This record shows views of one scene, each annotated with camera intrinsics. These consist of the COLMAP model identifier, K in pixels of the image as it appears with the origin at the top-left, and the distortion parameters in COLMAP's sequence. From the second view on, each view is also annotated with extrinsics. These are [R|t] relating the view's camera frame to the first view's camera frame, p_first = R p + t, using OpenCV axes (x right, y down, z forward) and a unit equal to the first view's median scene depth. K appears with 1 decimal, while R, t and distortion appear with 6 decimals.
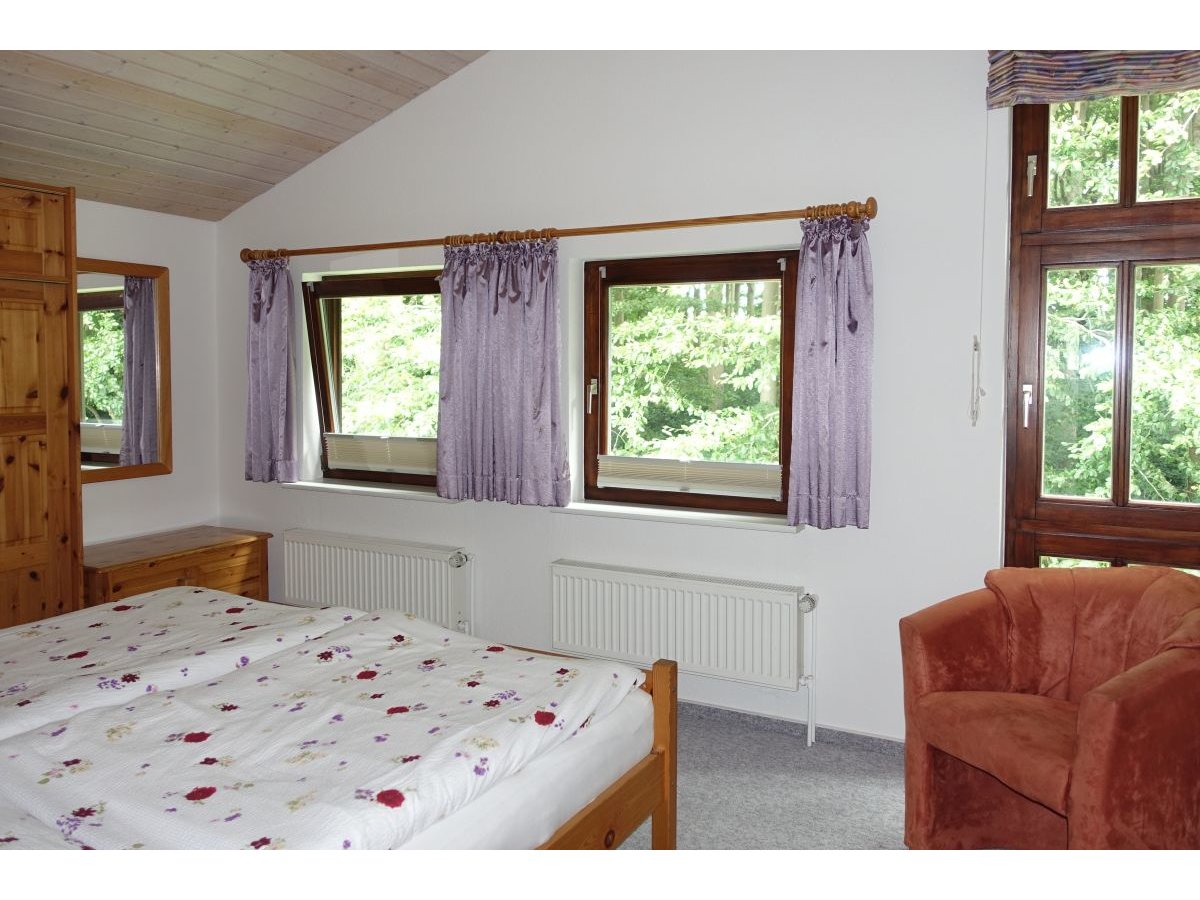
lens RADIAL K [[937.1, 0, 600.0], [0, 937.1, 450.0], [0, 0, 1]] dist [-0.004974, -0.002294]
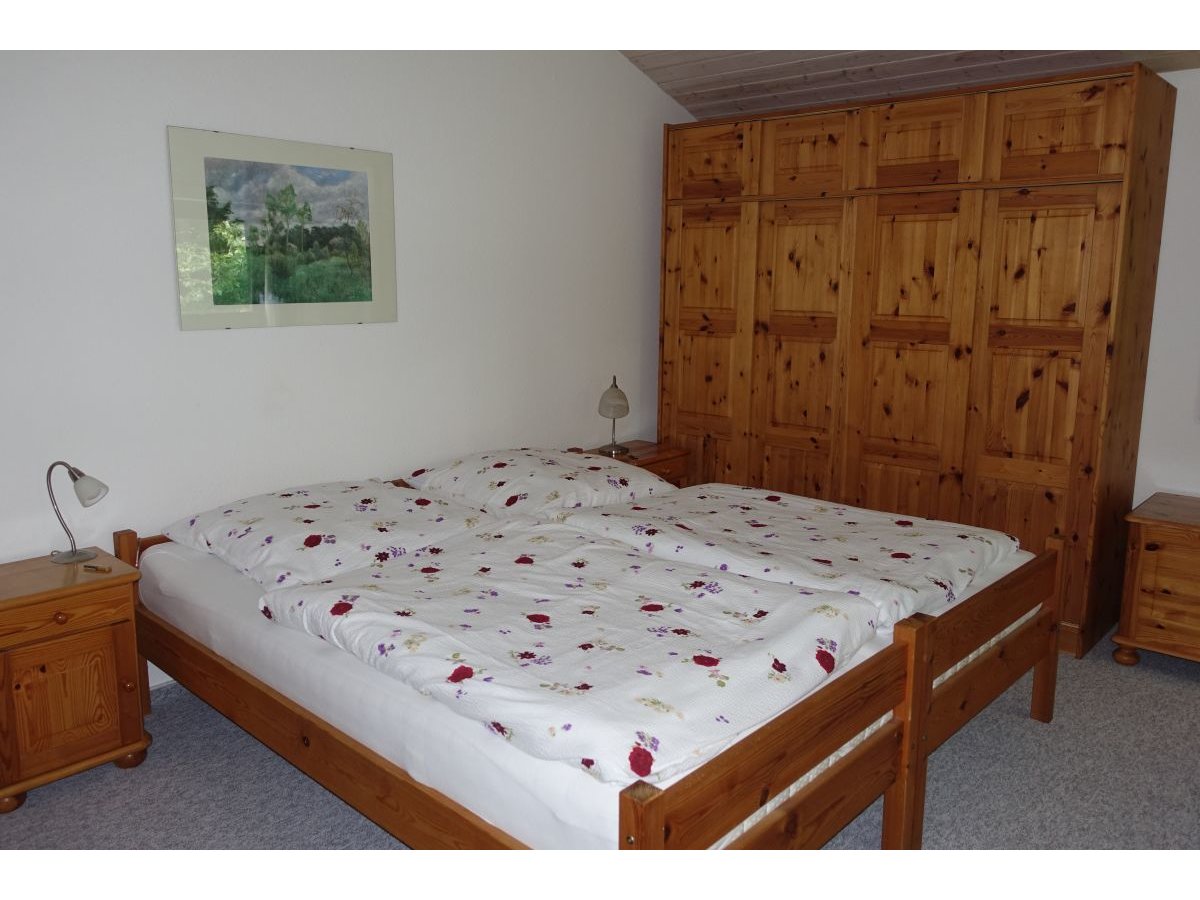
lens RADIAL K [[919.8, 0, 600.0], [0, 919.8, 450.0], [0, 0, 1]] dist [0.009221, 0.005589]
pose [[-0.239238, 0.178859, -0.954345, 0.420898], [-0.096564, 0.973632, 0.206681, -0.067237], [0.966147, 0.141602, -0.215658, 0.774656]]
